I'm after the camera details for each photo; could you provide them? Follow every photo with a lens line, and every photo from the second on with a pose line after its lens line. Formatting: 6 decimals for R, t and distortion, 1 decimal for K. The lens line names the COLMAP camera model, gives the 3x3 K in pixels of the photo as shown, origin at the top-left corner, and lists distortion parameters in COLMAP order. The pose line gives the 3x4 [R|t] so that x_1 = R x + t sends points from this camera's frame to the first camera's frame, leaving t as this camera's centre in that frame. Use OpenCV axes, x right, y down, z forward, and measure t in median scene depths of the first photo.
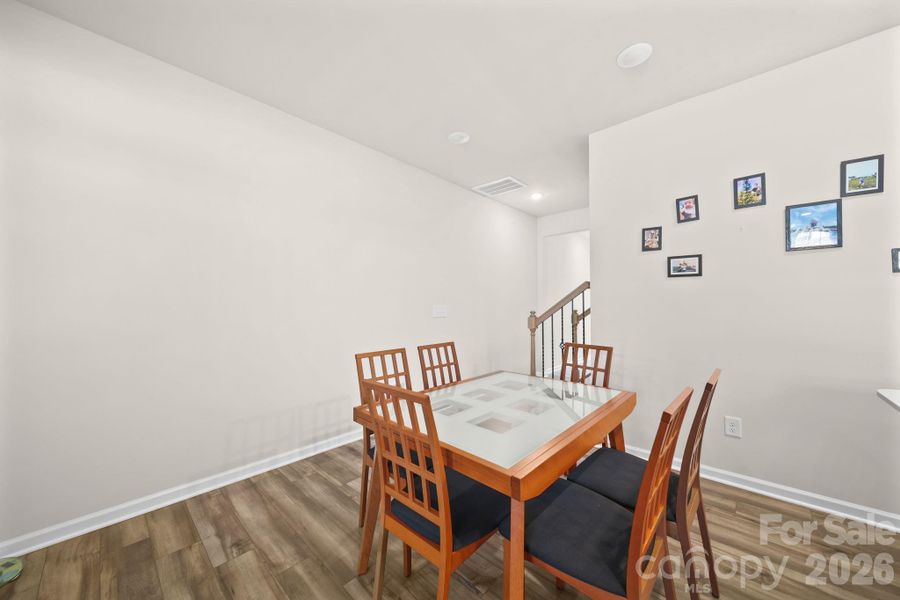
lens RADIAL K [[325.6, 0, 451.3], [0, 325.6, 299.5], [0, 0, 1]] dist [-0.000330, -0.000739]
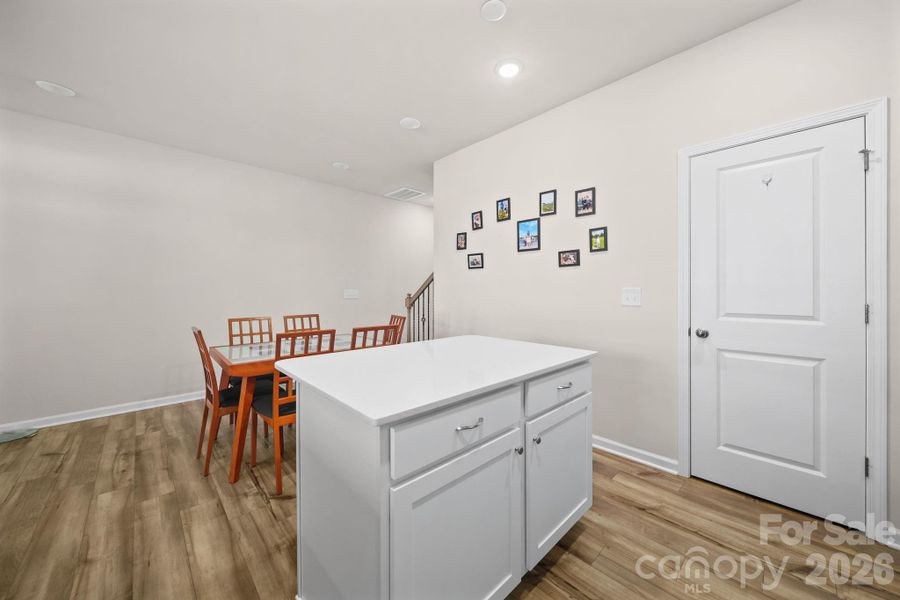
lens RADIAL K [[325.6, 0, 450.7], [0, 325.6, 289.5], [0, 0, 1]] dist [-0.000330, -0.000739]
pose [[0.998327, -0.002324, -0.057770, 0.750109], [0.003316, 0.999849, 0.017081, -0.003853], [0.057722, -0.017244, 0.998184, -0.456043]]
